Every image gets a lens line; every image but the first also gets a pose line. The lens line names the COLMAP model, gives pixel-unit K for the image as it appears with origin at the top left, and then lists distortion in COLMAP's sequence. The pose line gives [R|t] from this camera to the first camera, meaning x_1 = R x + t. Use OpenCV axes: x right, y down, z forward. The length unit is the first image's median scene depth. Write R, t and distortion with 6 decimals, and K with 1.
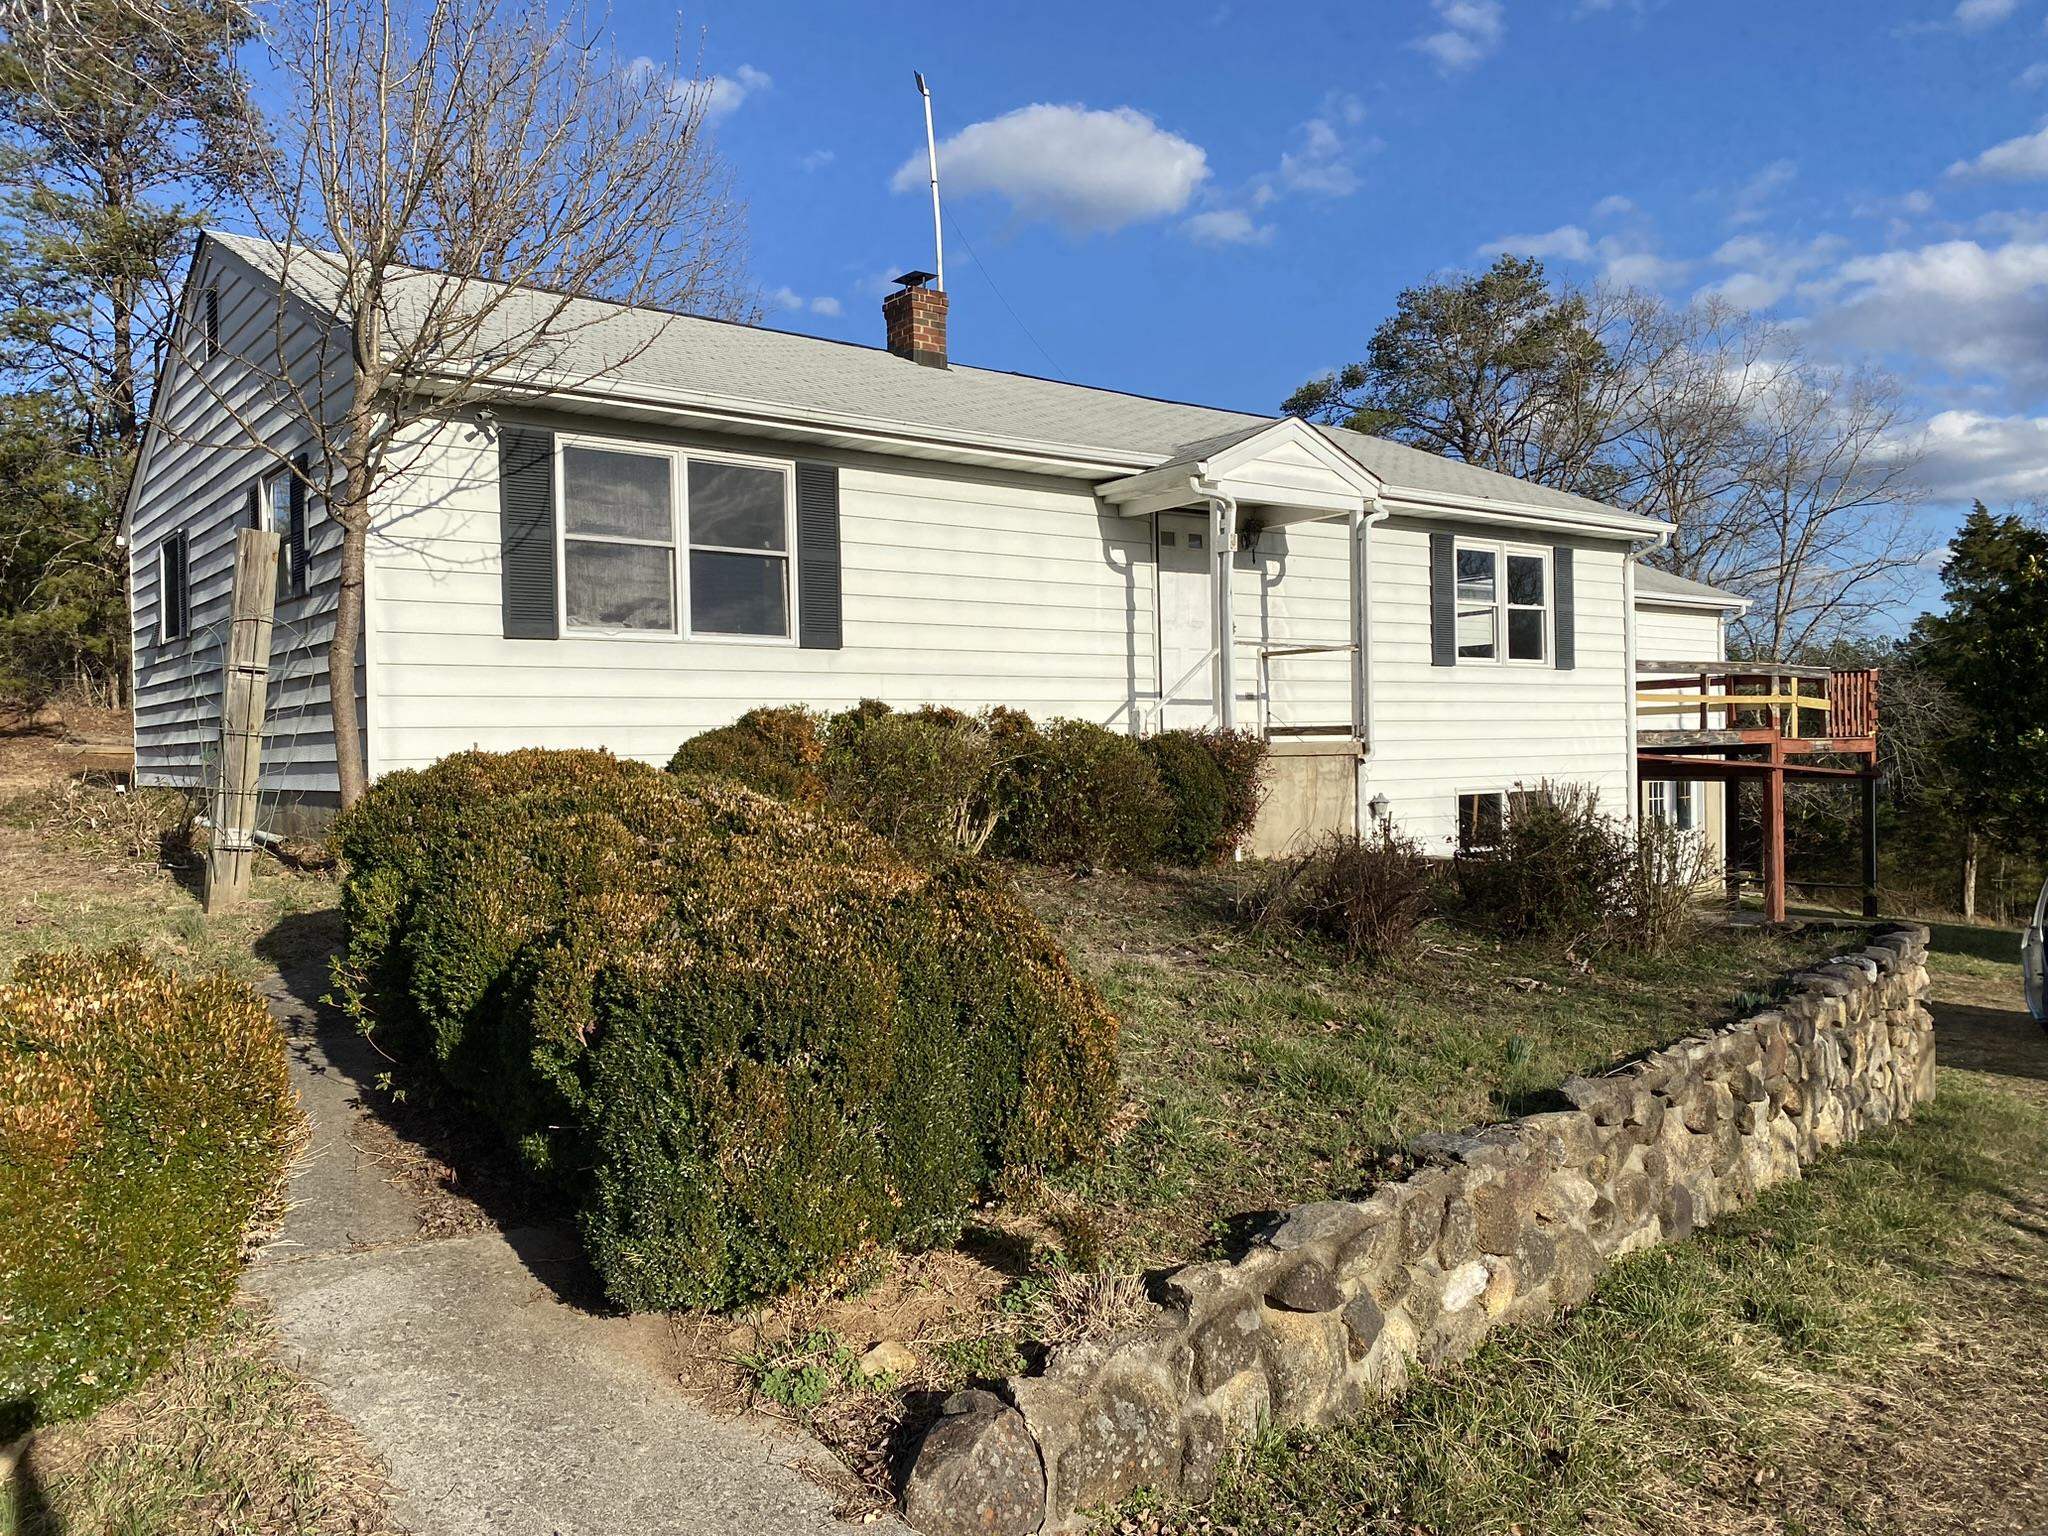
lens RADIAL K [[1558.7, 0, 1022.6], [0, 1558.7, 767.5], [0, 0, 1]] dist [0.000450, -0.000894]
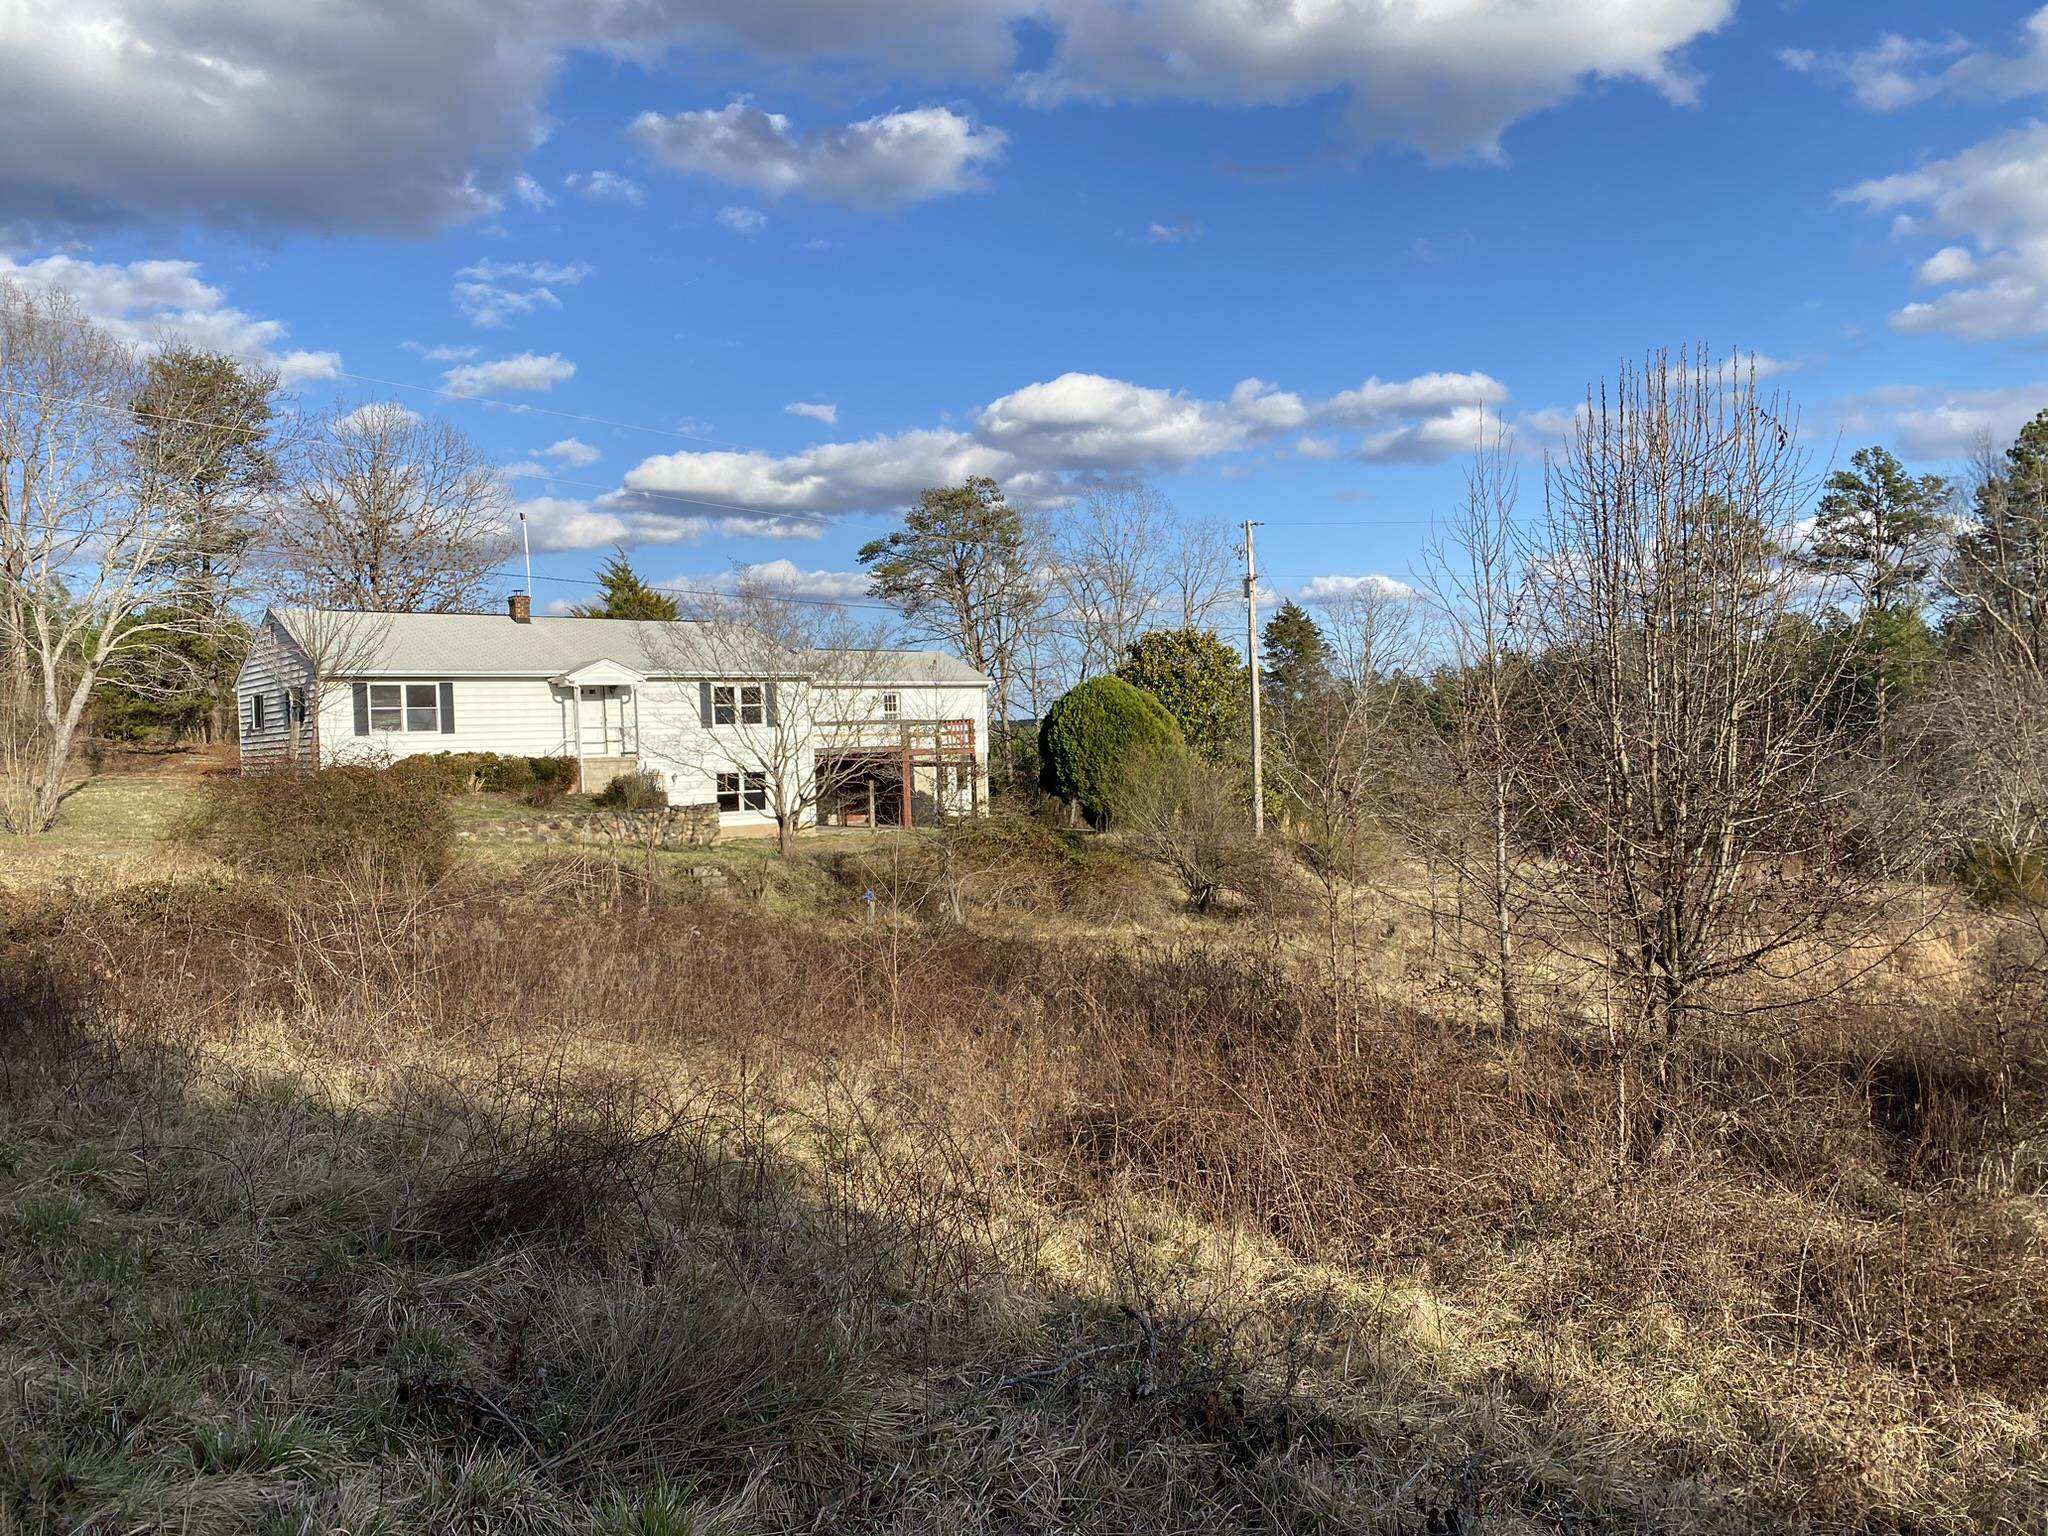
lens RADIAL K [[1558.7, 0, 1025.3], [0, 1558.7, 764.5], [0, 0, 1]] dist [0.000450, -0.000894]
pose [[0.999642, -0.007985, 0.025542, 1.114798], [0.007873, 0.999959, 0.004498, -0.010558], [-0.025577, -0.004296, 0.999664, -2.639513]]
